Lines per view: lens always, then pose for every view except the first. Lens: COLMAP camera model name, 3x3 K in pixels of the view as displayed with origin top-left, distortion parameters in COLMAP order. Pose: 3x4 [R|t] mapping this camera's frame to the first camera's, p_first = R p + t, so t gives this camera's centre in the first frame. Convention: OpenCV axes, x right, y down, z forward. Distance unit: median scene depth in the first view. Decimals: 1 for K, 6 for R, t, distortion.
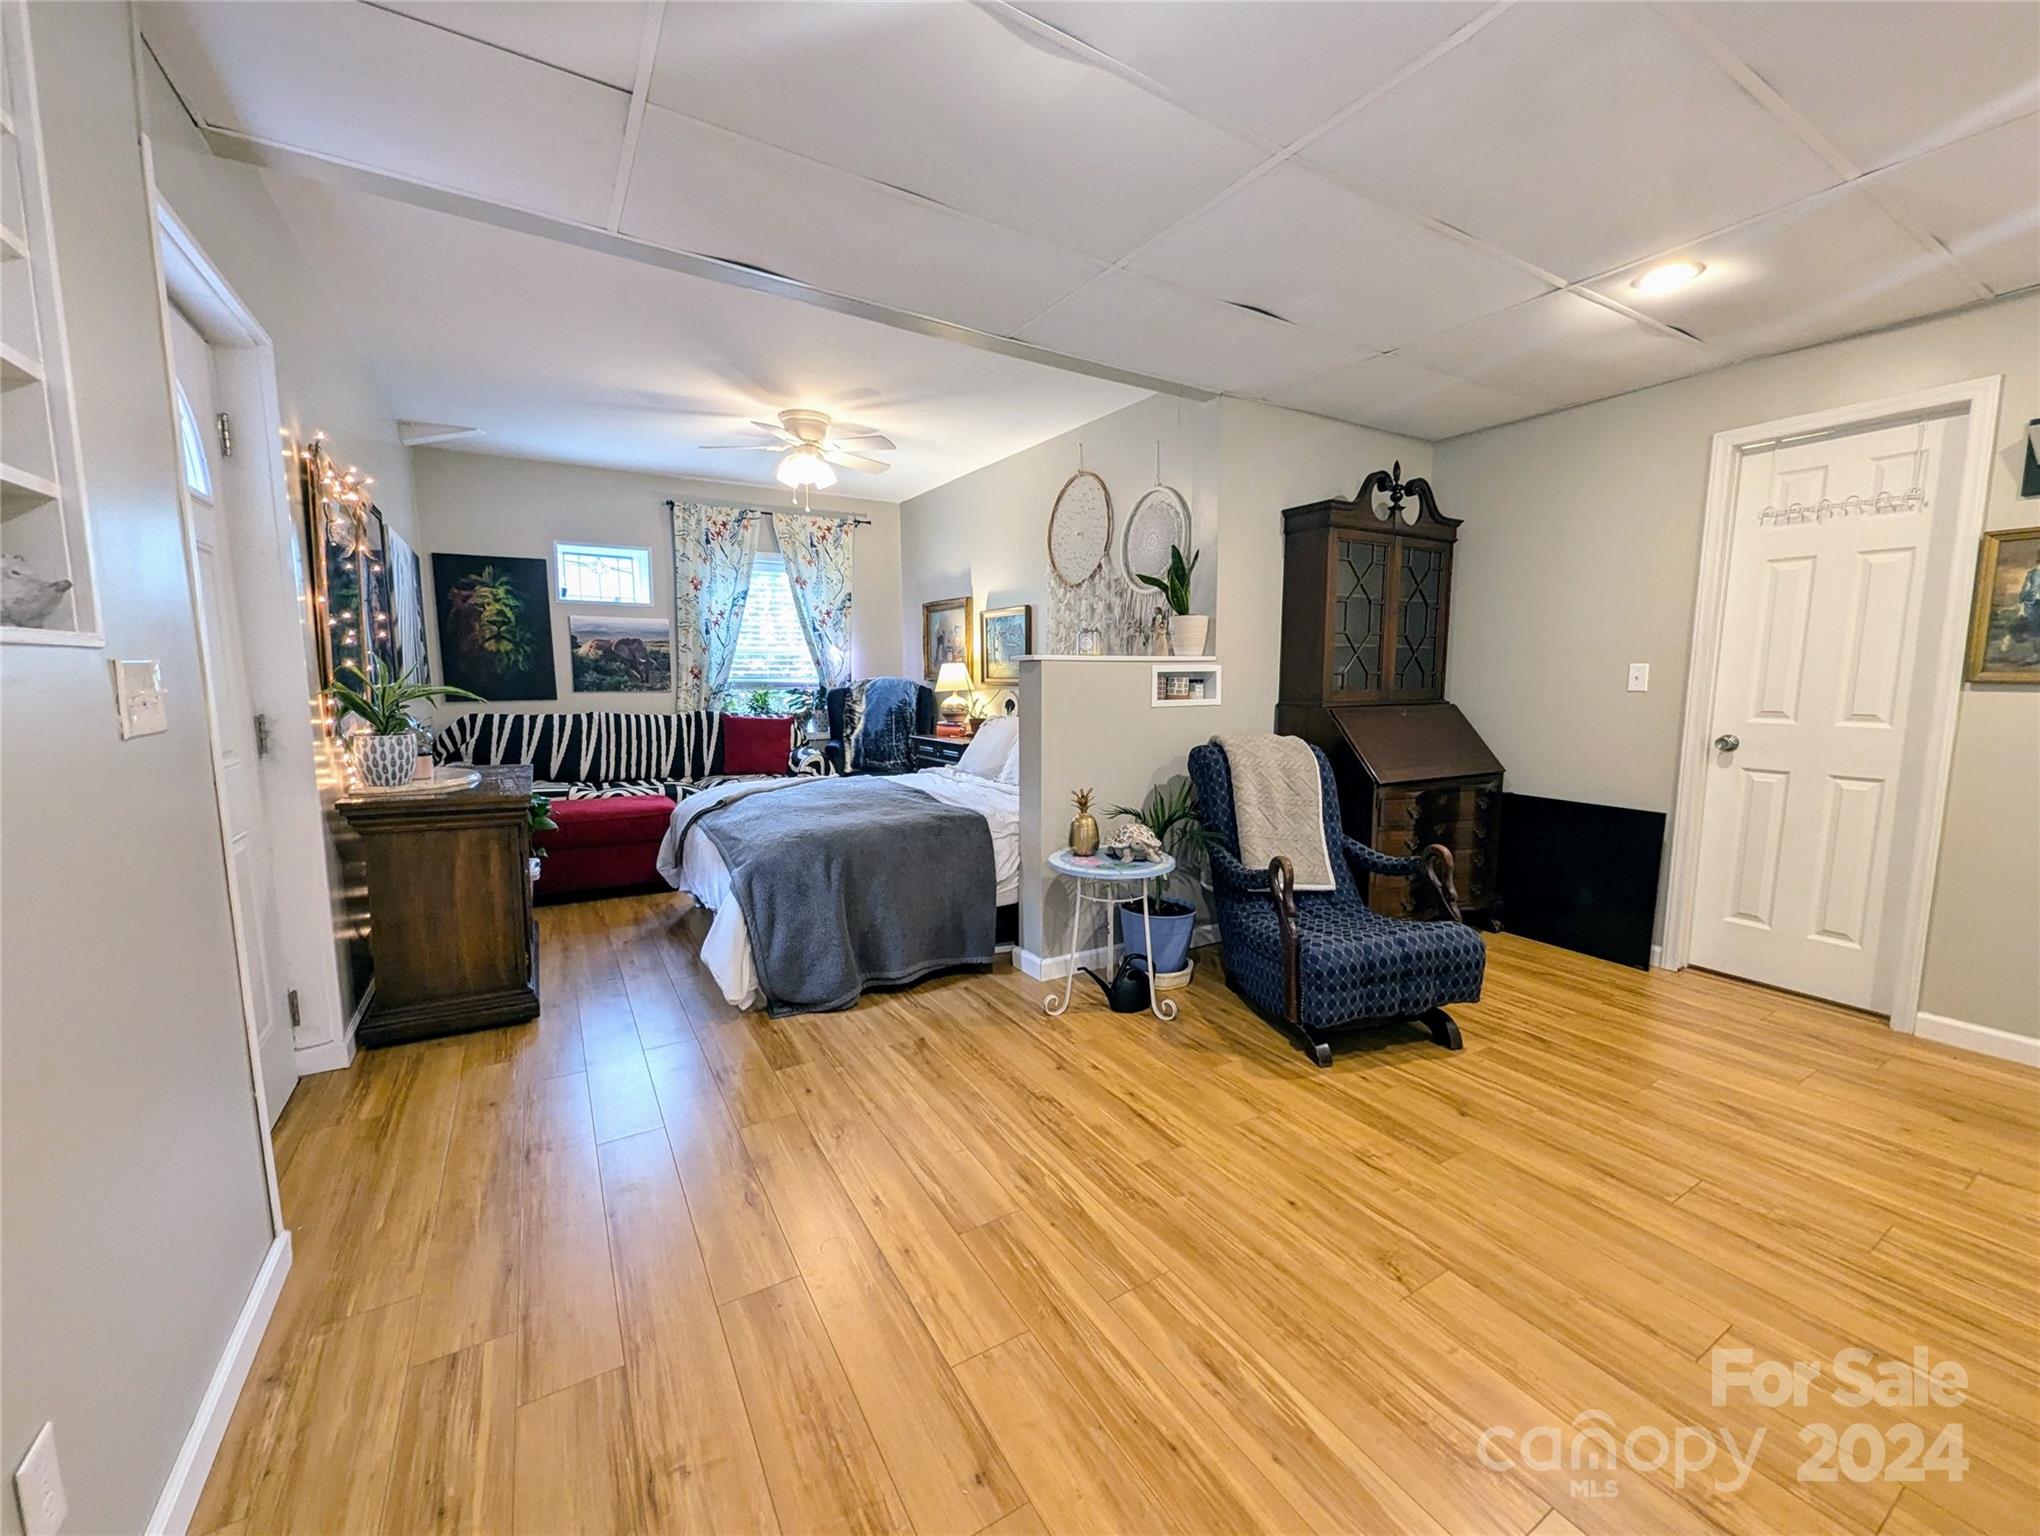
lens RADIAL K [[805.8, 0, 1026.9], [0, 805.8, 771.9], [0, 0, 1]] dist [0.001186, -0.000591]
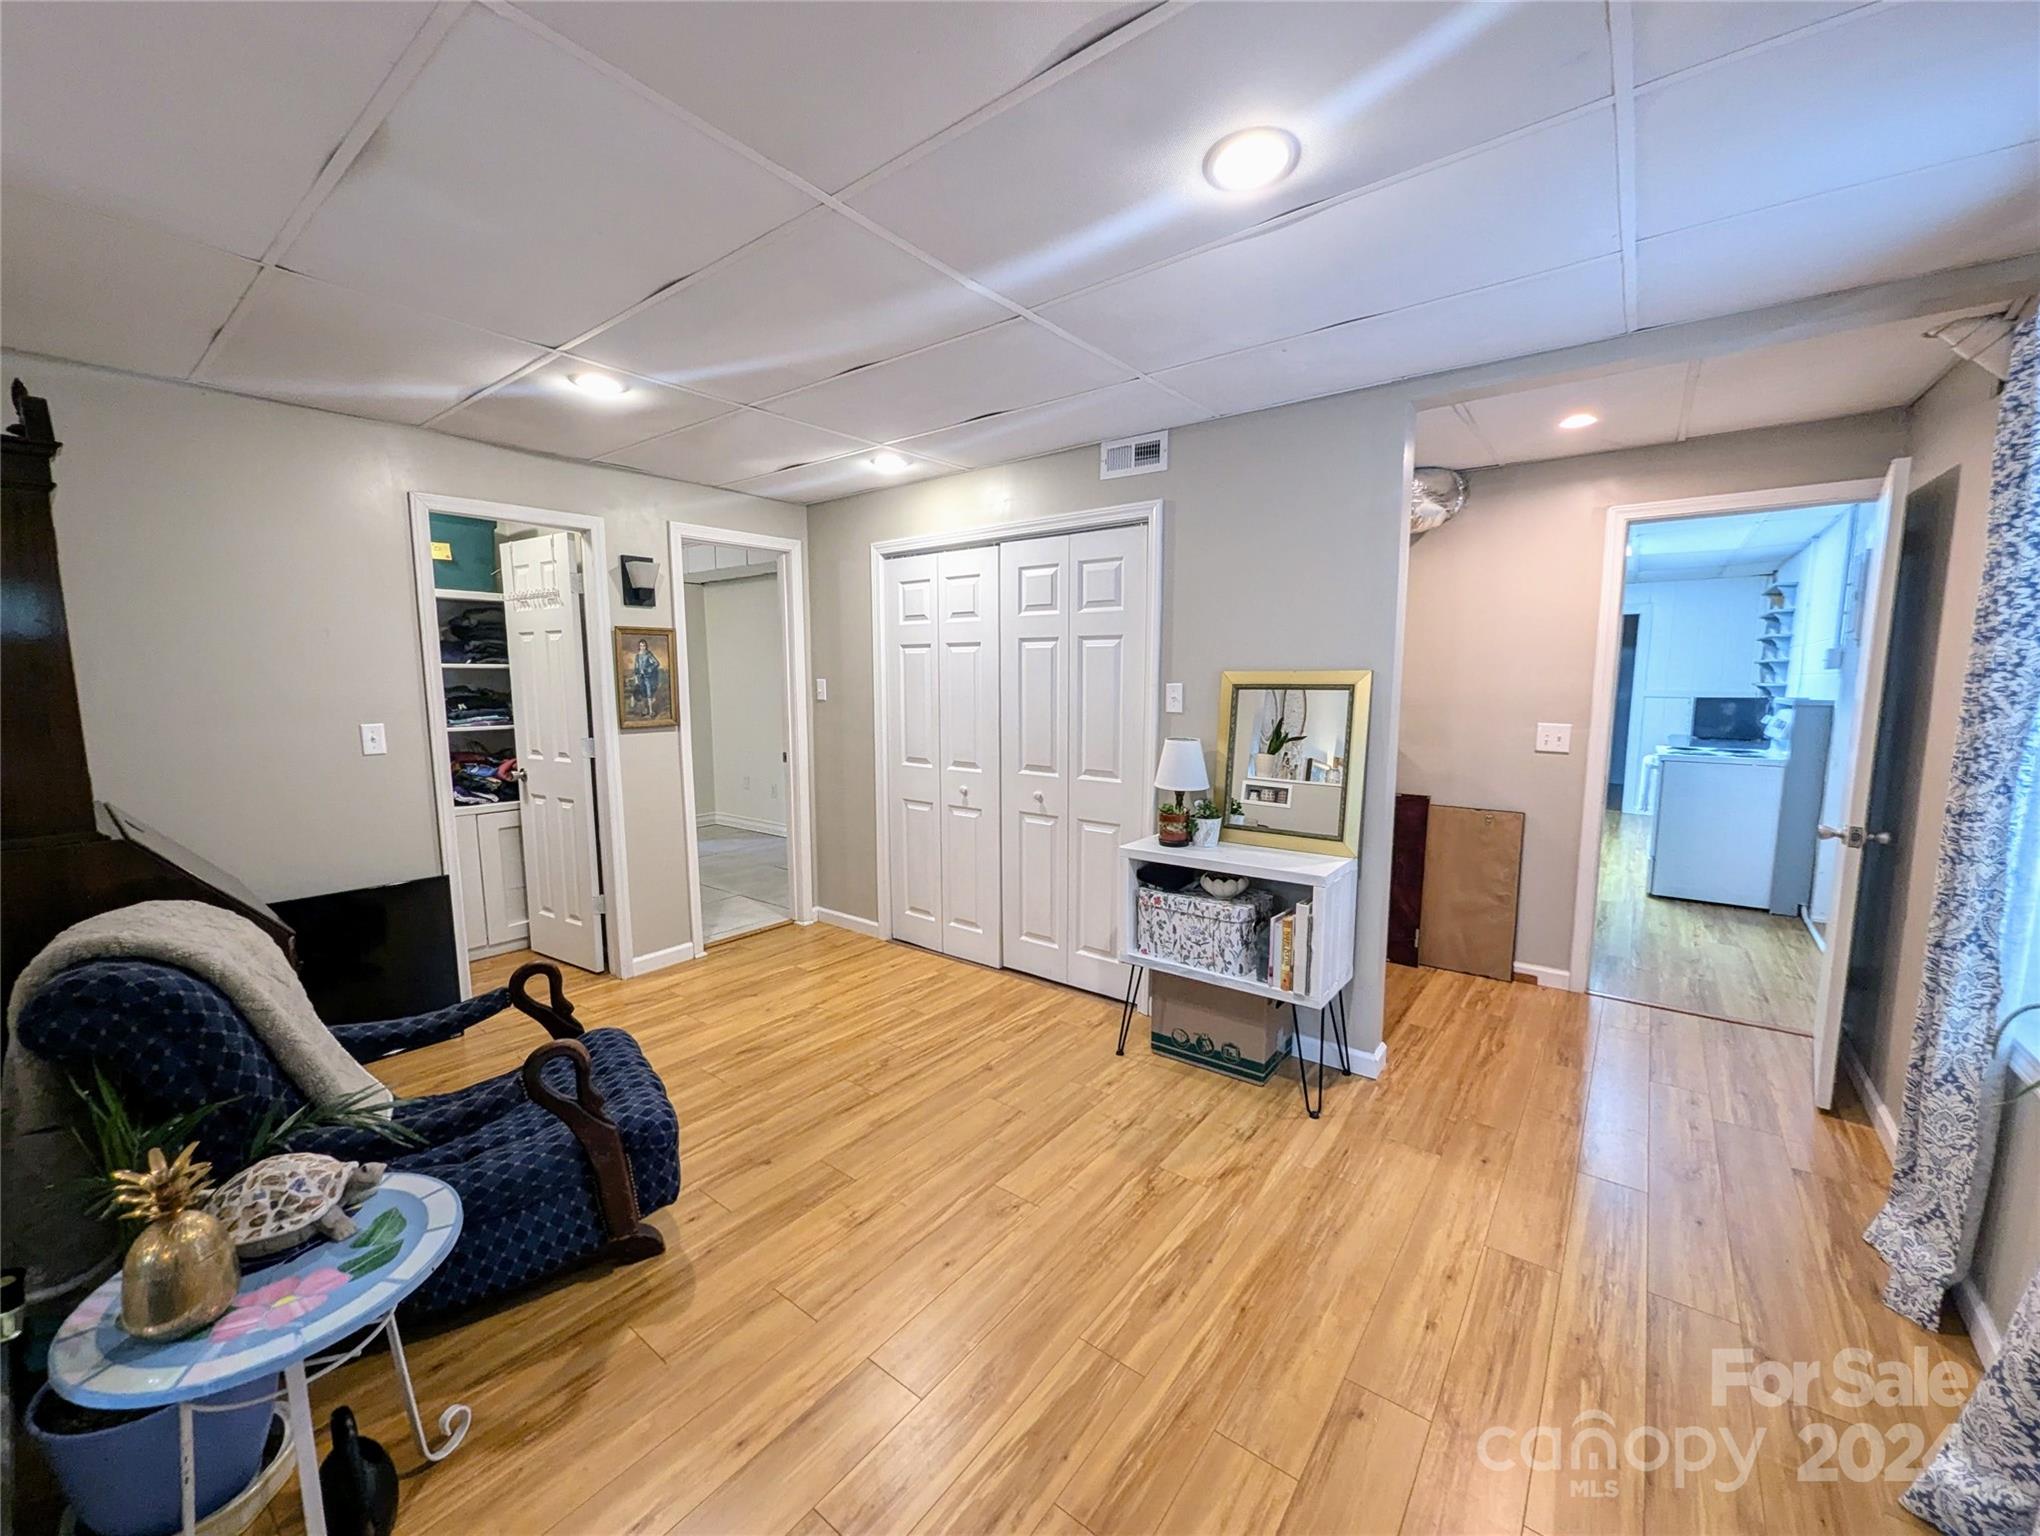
lens RADIAL K [[805.8, 0, 1026.9], [0, 805.8, 771.9], [0, 0, 1]] dist [0.001186, -0.000591]
pose [[-0.358695, -0.116004, 0.926219, -0.535723], [0.115804, 0.979053, 0.167468, -0.232283], [-0.926244, 0.167329, -0.337748, 0.995874]]
